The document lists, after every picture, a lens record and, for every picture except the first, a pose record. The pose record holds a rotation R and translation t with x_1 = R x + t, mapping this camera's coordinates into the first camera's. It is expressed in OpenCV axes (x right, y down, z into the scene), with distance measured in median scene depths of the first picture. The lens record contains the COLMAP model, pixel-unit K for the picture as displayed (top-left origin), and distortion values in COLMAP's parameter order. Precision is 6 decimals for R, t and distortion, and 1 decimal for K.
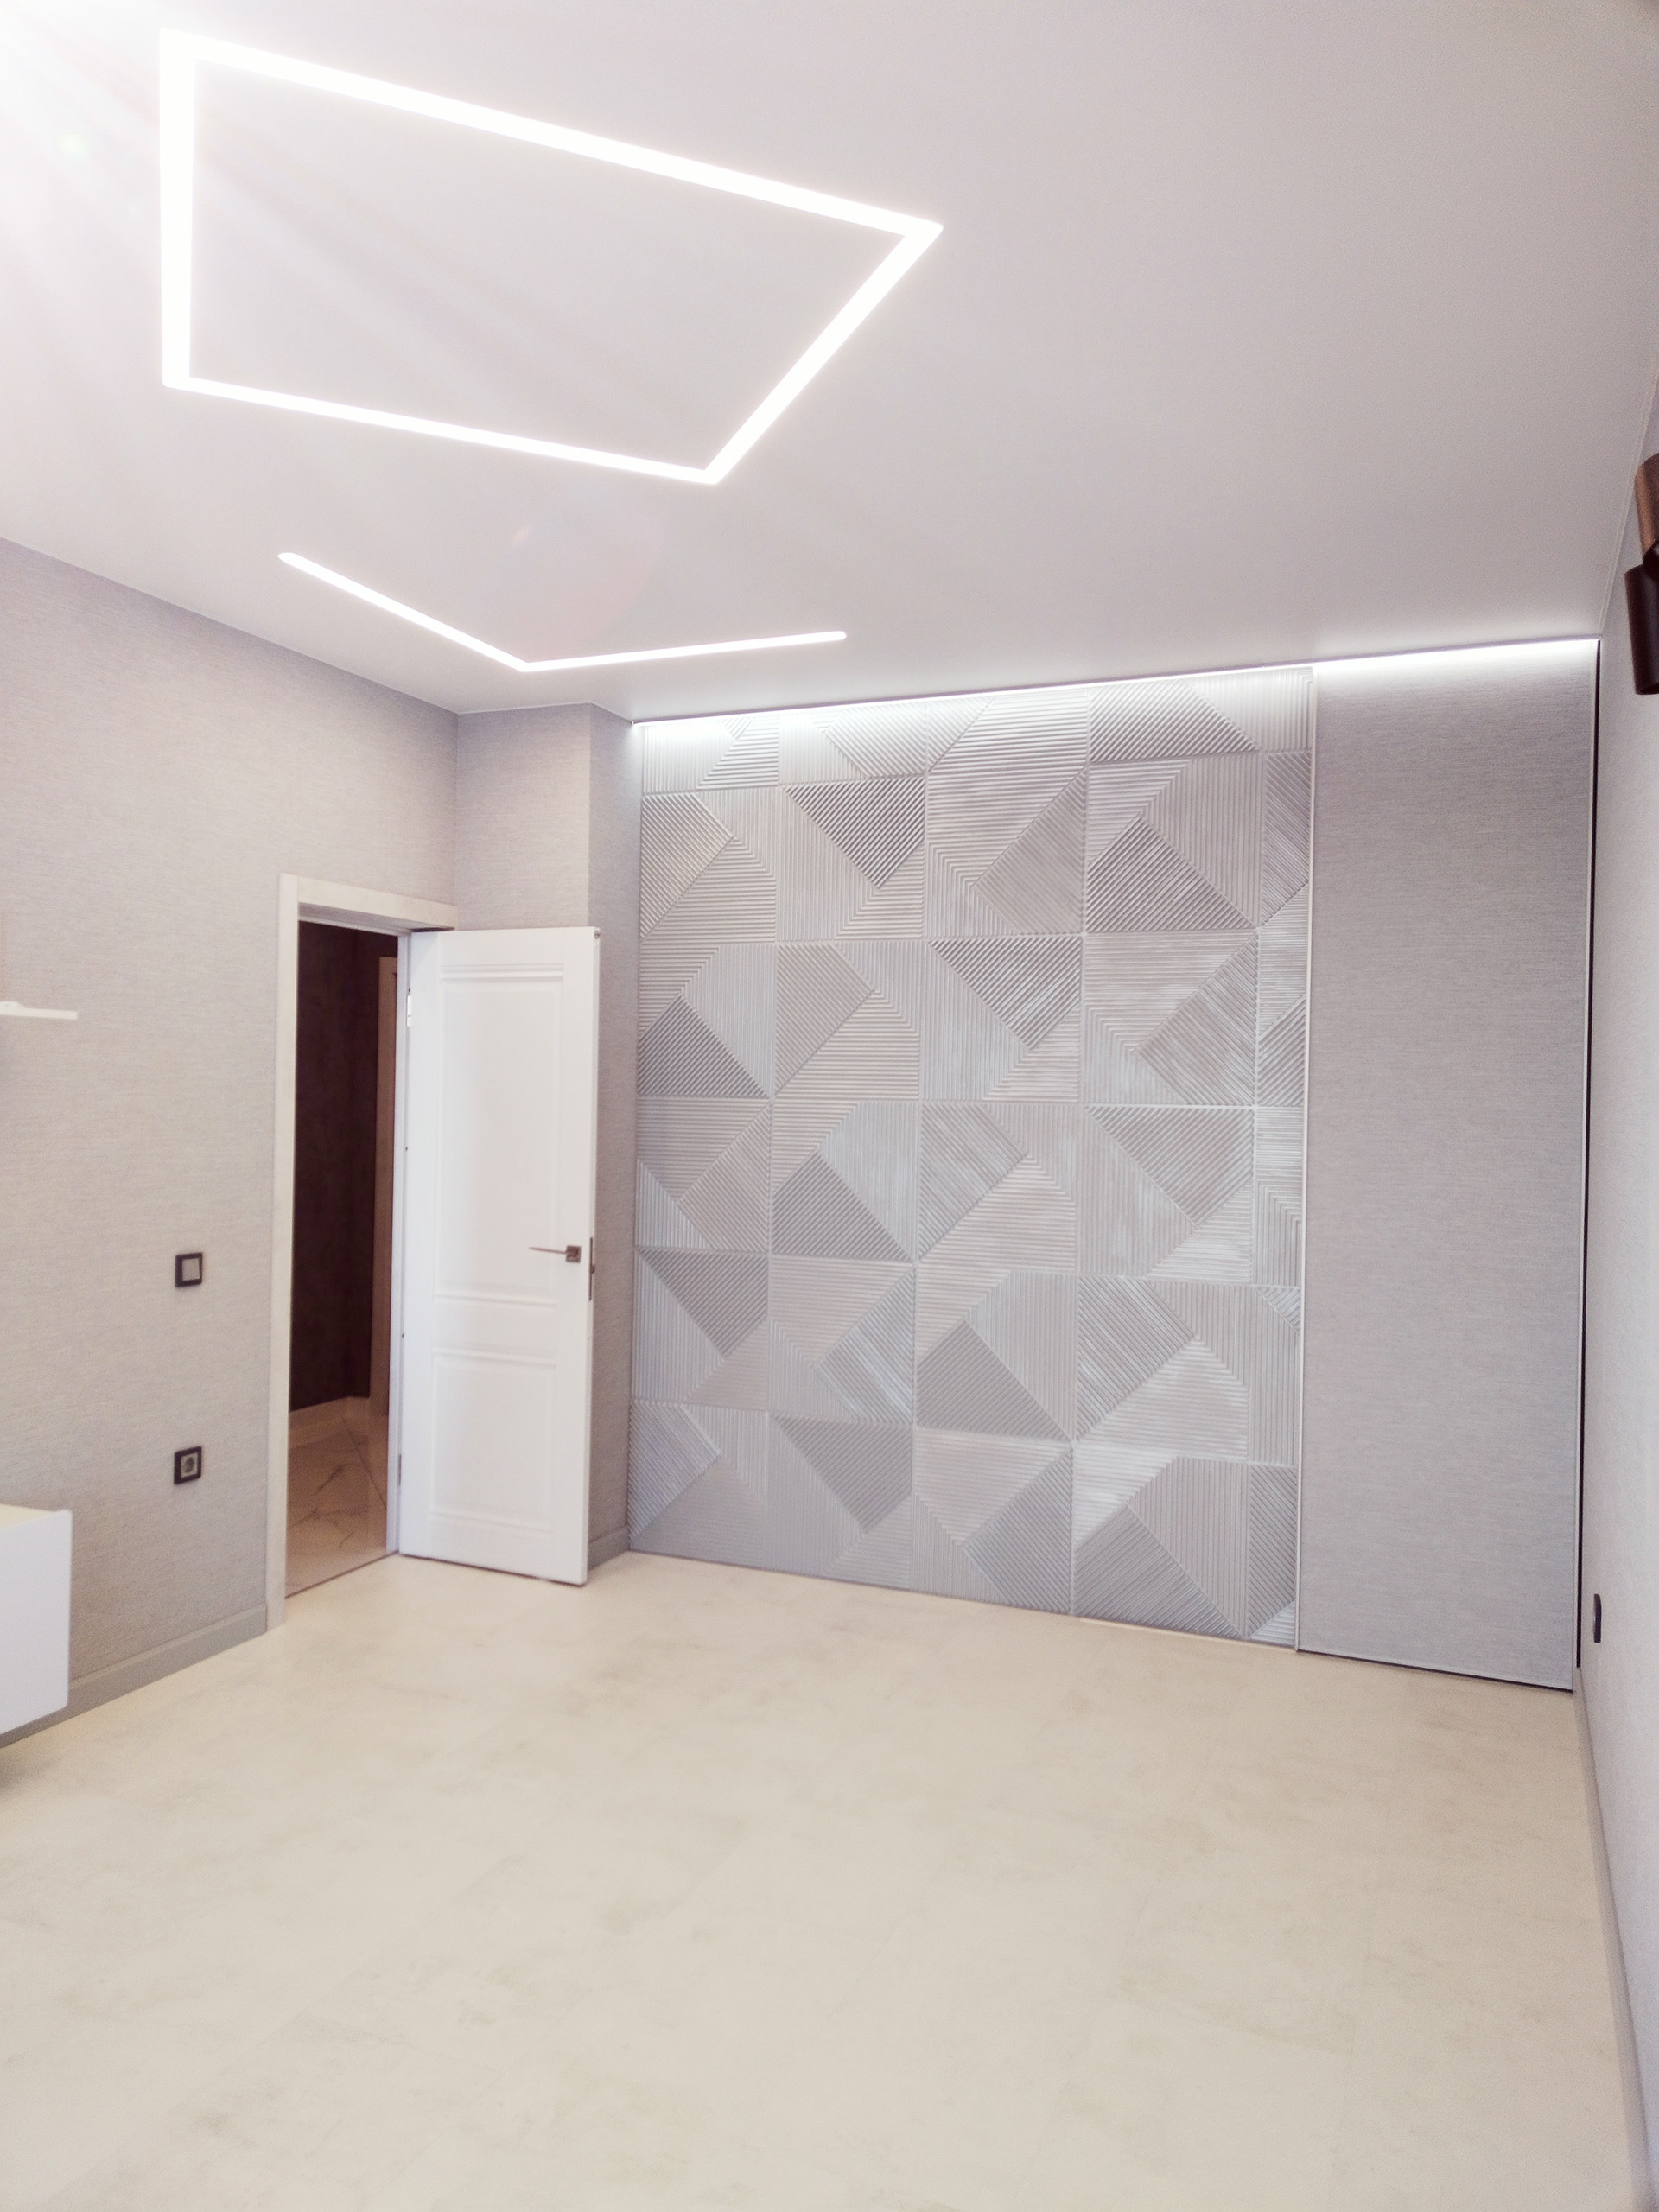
lens RADIAL K [[1619.5, 0, 829.3], [0, 1619.5, 1096.9], [0, 0, 1]] dist [0.062944, -0.056168]
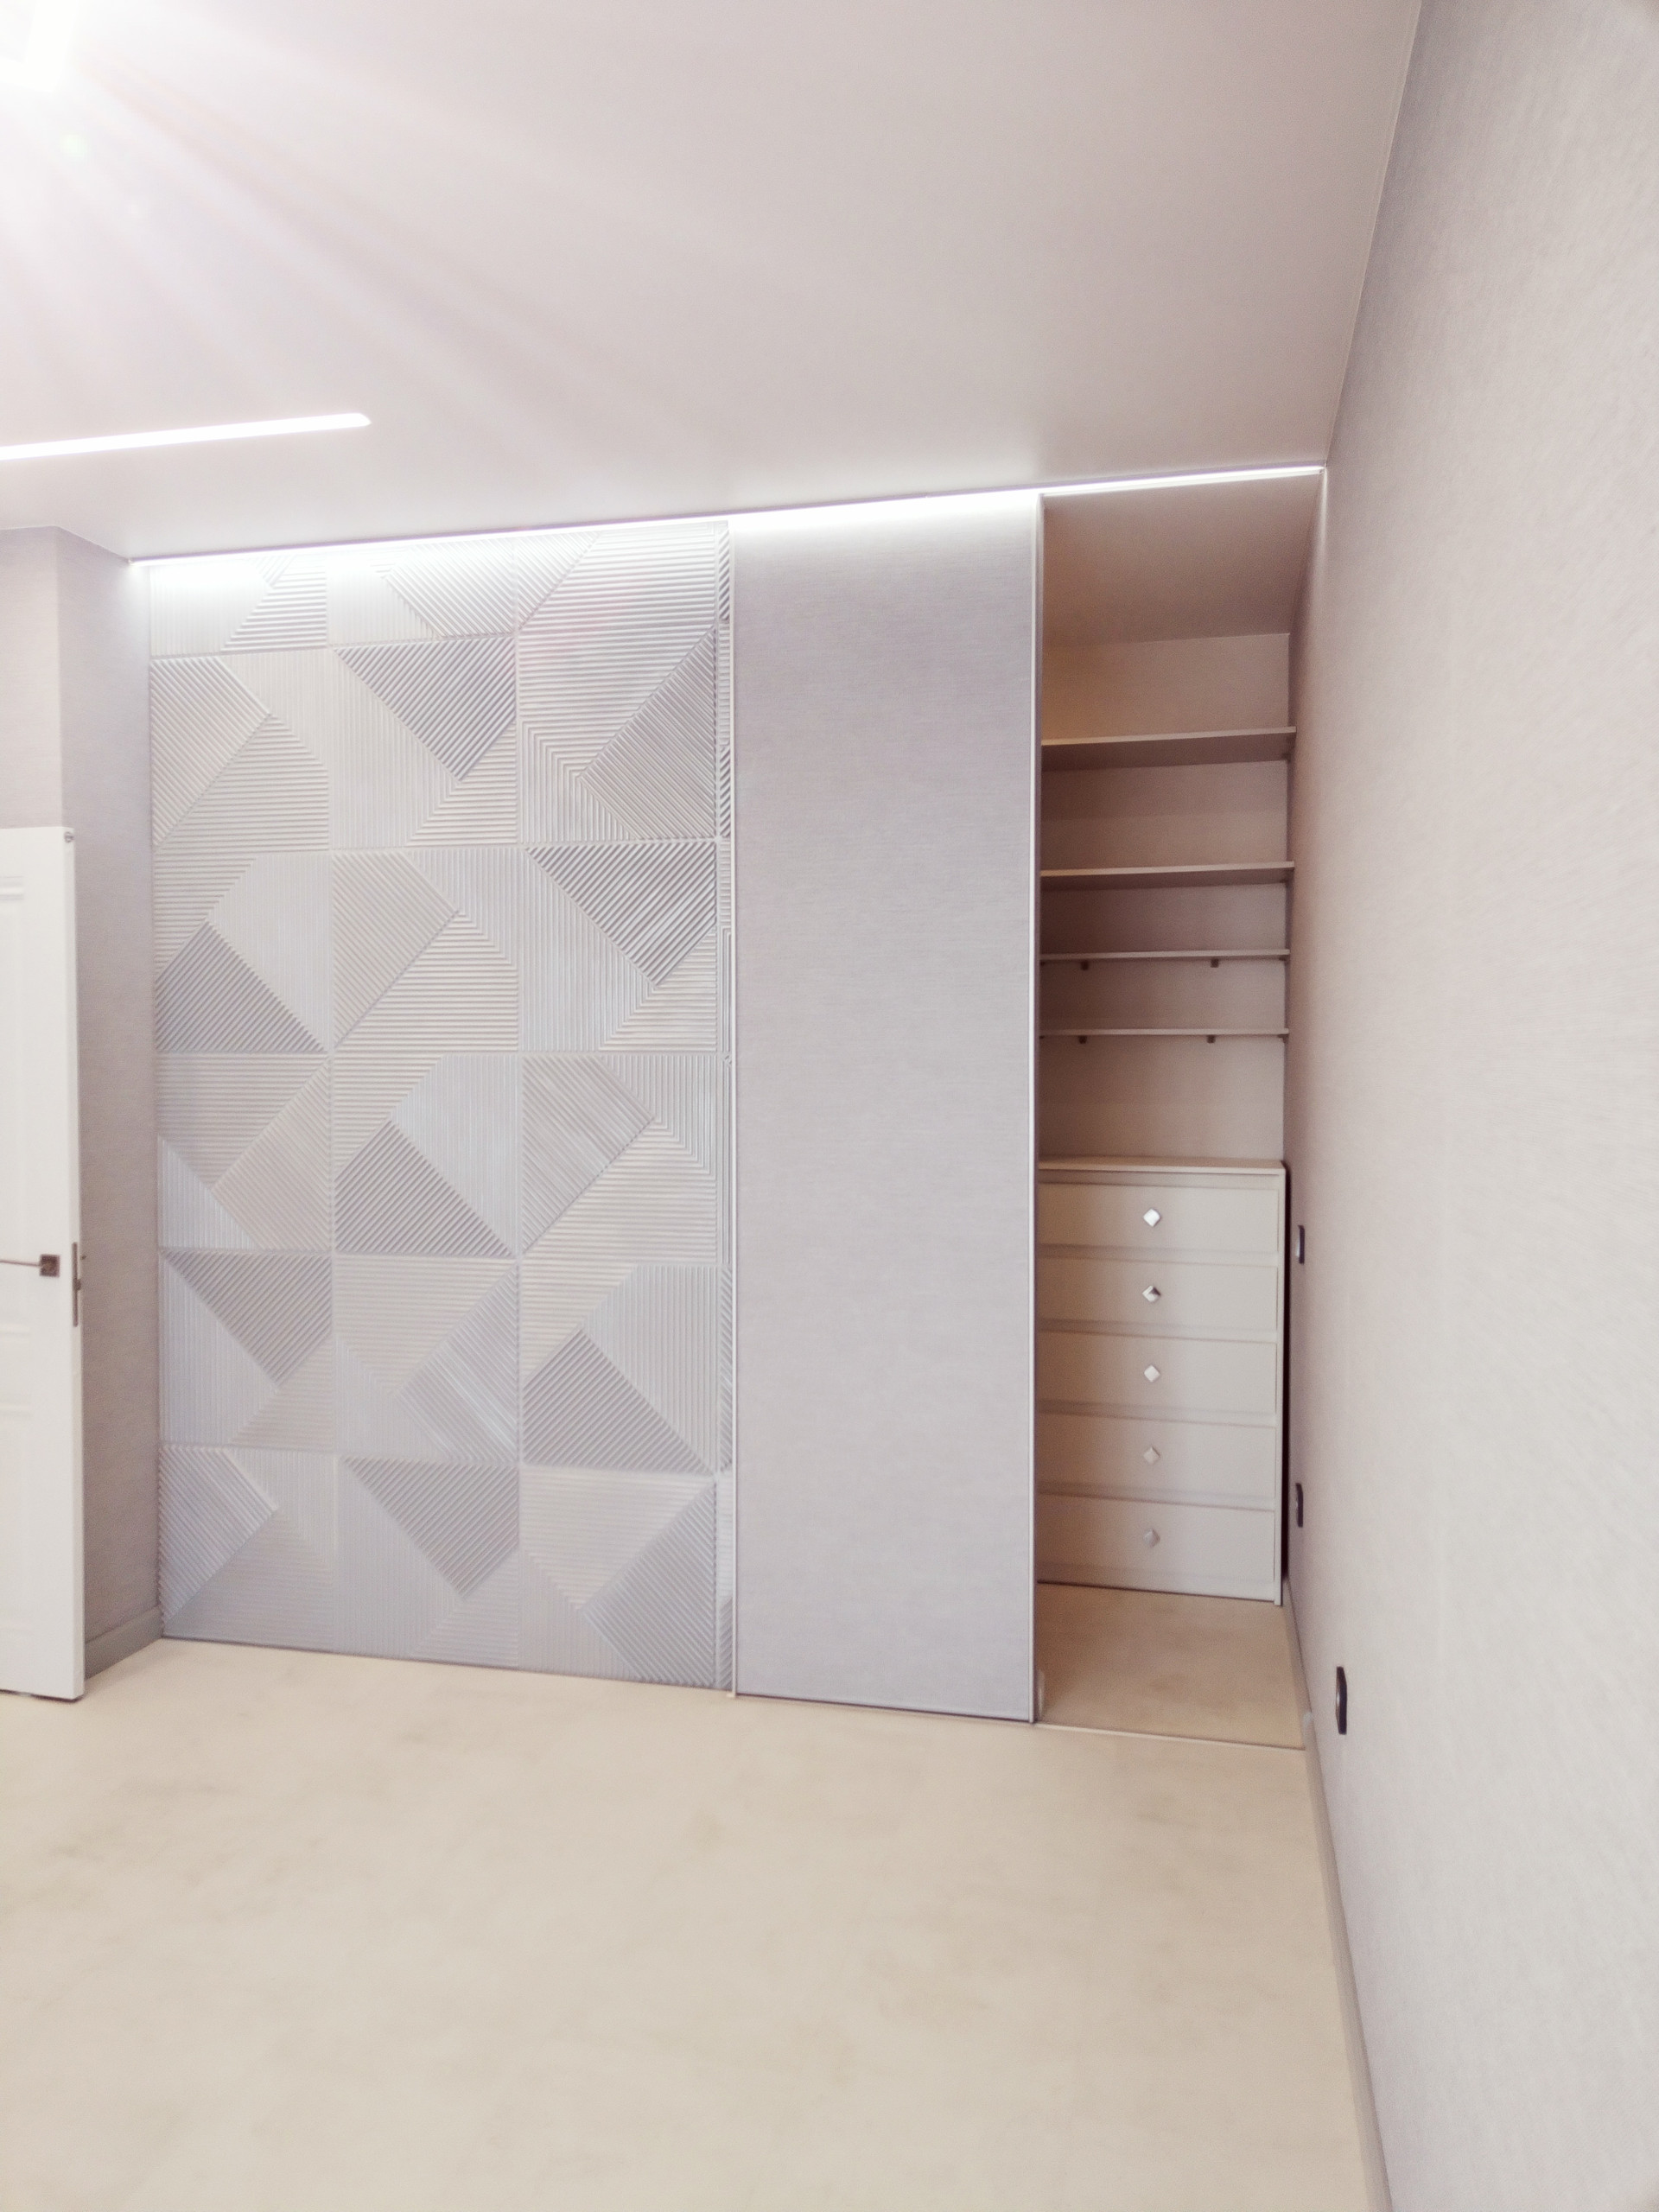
lens RADIAL K [[1636.2, 0, 822.2], [0, 1636.2, 1097.7], [0, 0, 1]] dist [0.056026, -0.053320]
pose [[0.986997, -0.022788, 0.159112, 0.073731], [0.017934, 0.999331, 0.031878, 0.001440], [-0.159732, -0.028610, 0.986746, 0.190507]]
